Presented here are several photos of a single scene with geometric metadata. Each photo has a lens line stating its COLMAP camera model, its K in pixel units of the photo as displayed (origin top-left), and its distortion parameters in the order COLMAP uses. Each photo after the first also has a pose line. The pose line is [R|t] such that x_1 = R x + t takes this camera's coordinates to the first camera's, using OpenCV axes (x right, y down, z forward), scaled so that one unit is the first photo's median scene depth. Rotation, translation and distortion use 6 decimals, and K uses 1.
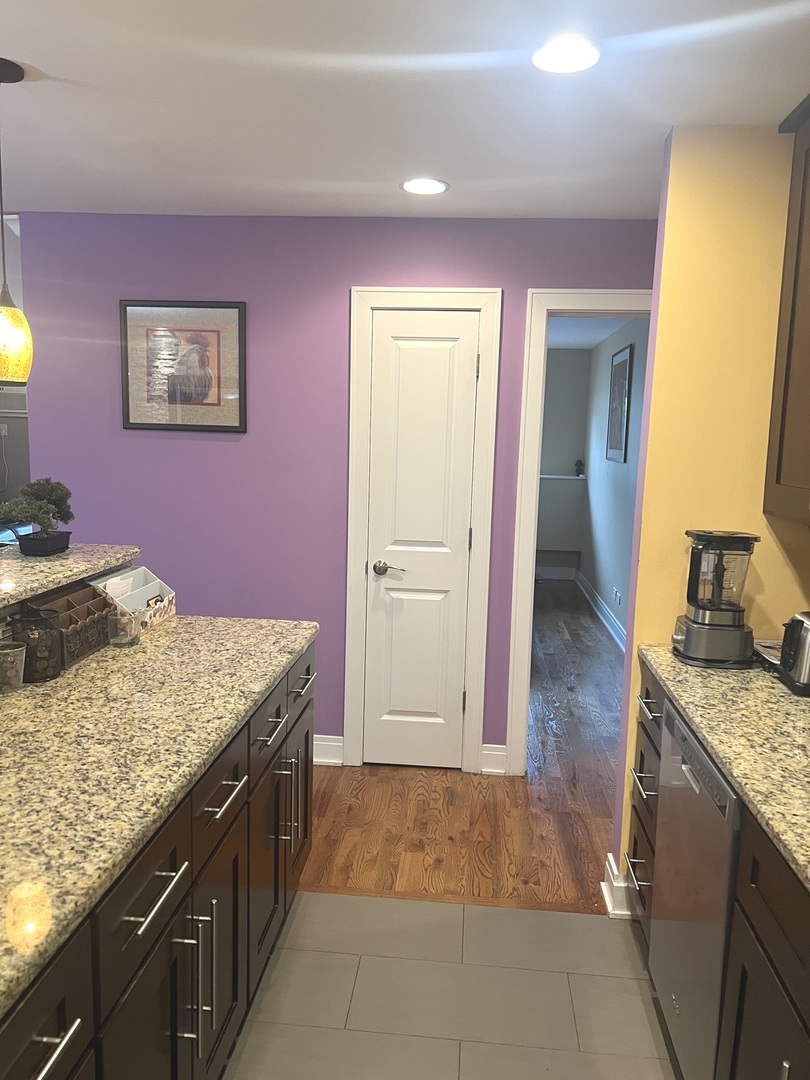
lens RADIAL K [[811.6, 0, 400.6], [0, 811.6, 538.6], [0, 0, 1]] dist [0.070094, -0.078406]
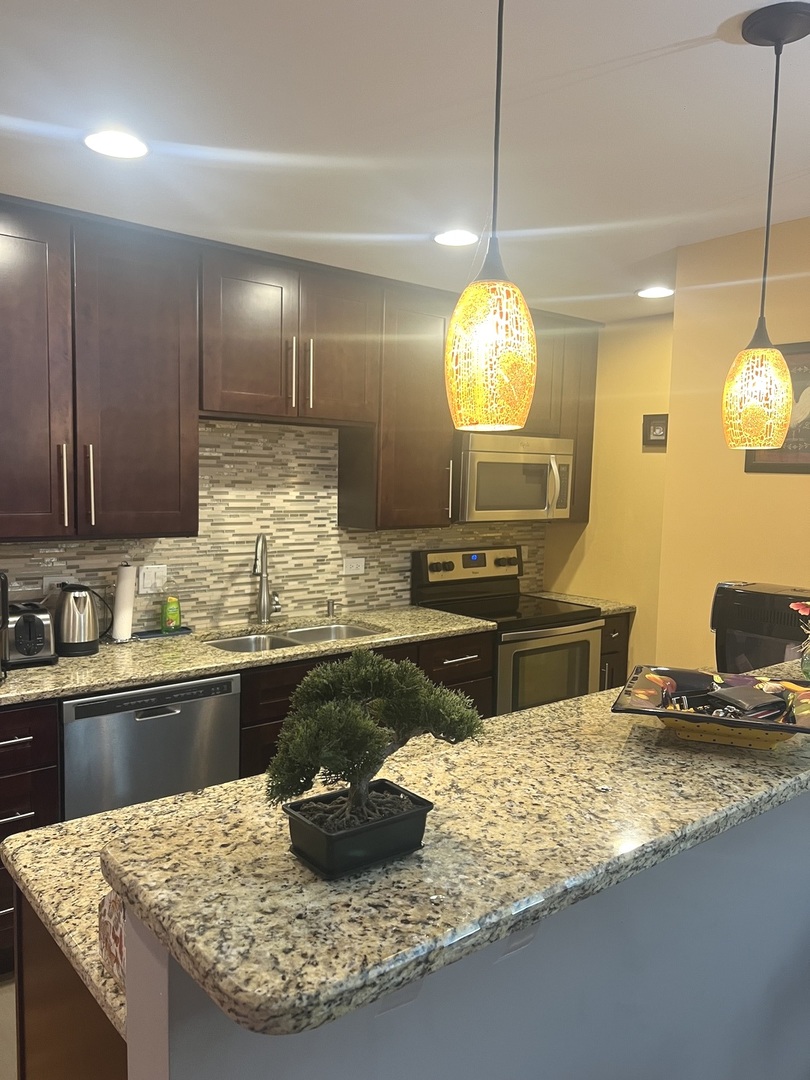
lens RADIAL K [[811.6, 0, 400.6], [0, 811.6, 538.6], [0, 0, 1]] dist [0.070094, -0.078406]
pose [[-0.699248, -0.098555, 0.708053, -0.781206], [0.057514, 0.979485, 0.193134, -0.221115], [-0.712562, 0.175771, -0.679235, 1.353141]]
